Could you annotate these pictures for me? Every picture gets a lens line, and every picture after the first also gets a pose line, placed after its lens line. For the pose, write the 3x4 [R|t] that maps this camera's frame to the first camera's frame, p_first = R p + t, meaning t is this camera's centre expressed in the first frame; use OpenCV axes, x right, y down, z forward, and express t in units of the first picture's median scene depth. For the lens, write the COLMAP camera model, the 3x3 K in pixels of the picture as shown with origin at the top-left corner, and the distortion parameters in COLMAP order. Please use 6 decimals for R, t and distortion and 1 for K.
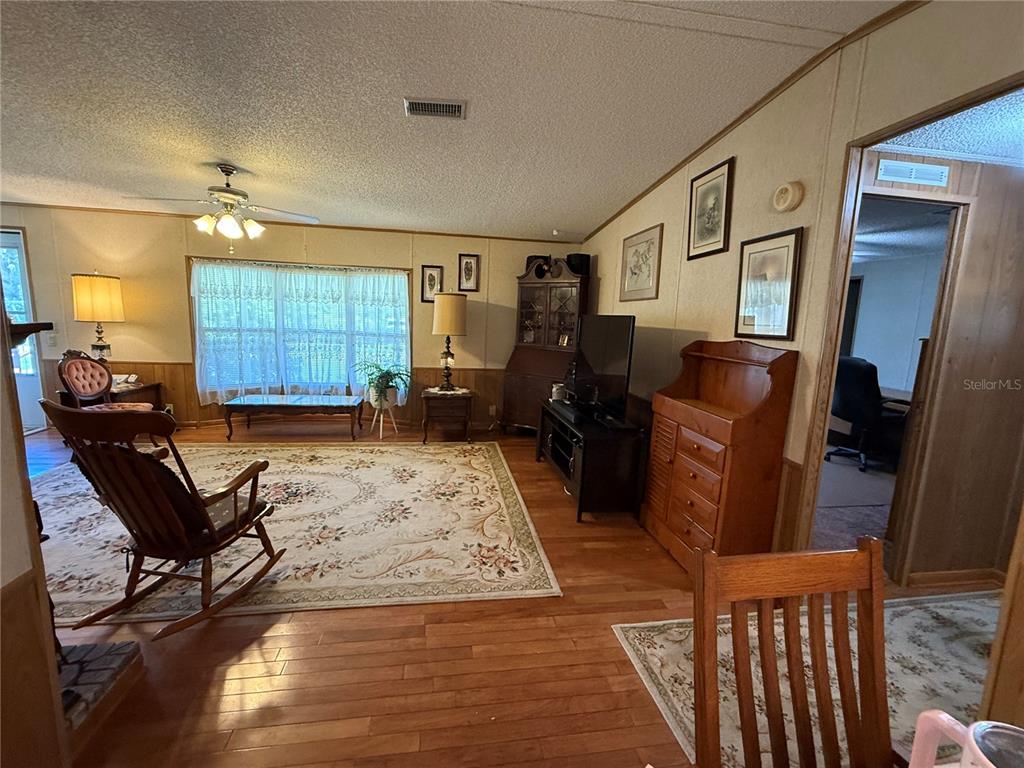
lens RADIAL K [[455.5, 0, 508.7], [0, 455.5, 383.4], [0, 0, 1]] dist [0.000164, 0.000494]
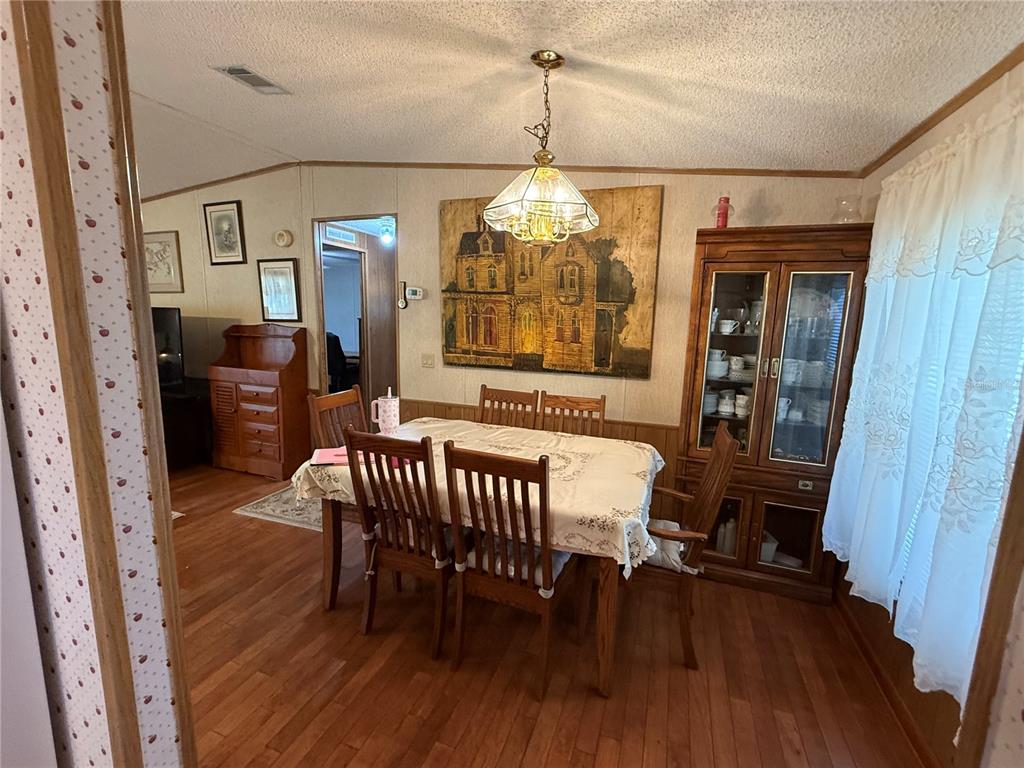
lens RADIAL K [[455.5, 0, 512.9], [0, 455.5, 385.7], [0, 0, 1]] dist [0.000164, 0.000494]
pose [[0.488581, -0.159739, 0.857772, -0.473683], [0.125554, 0.985738, 0.112055, 0.048012], [-0.863438, 0.052949, 0.501668, -0.517749]]
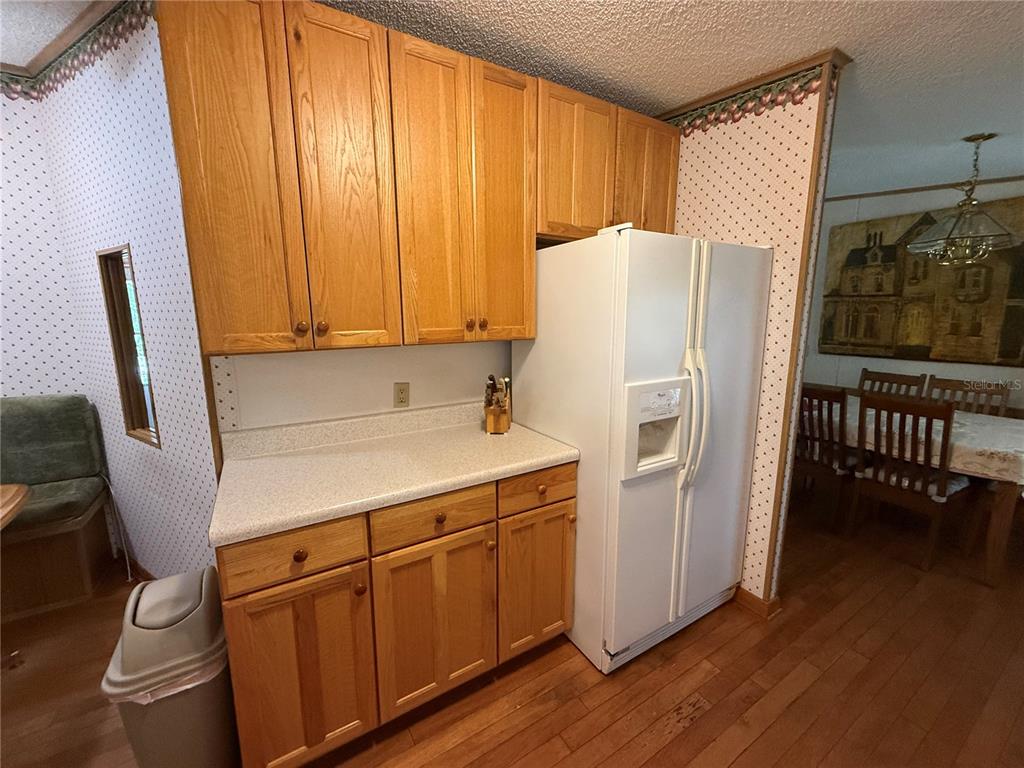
lens RADIAL K [[405.5, 0, 511.1], [0, 405.5, 382.7], [0, 0, 1]] dist [-0.002682, 0.000385]
pose [[0.928587, -0.103299, 0.356449, -1.077205], [0.095685, 0.994648, 0.038980, 0.051095], [-0.358568, -0.002089, 0.933501, -0.695384]]
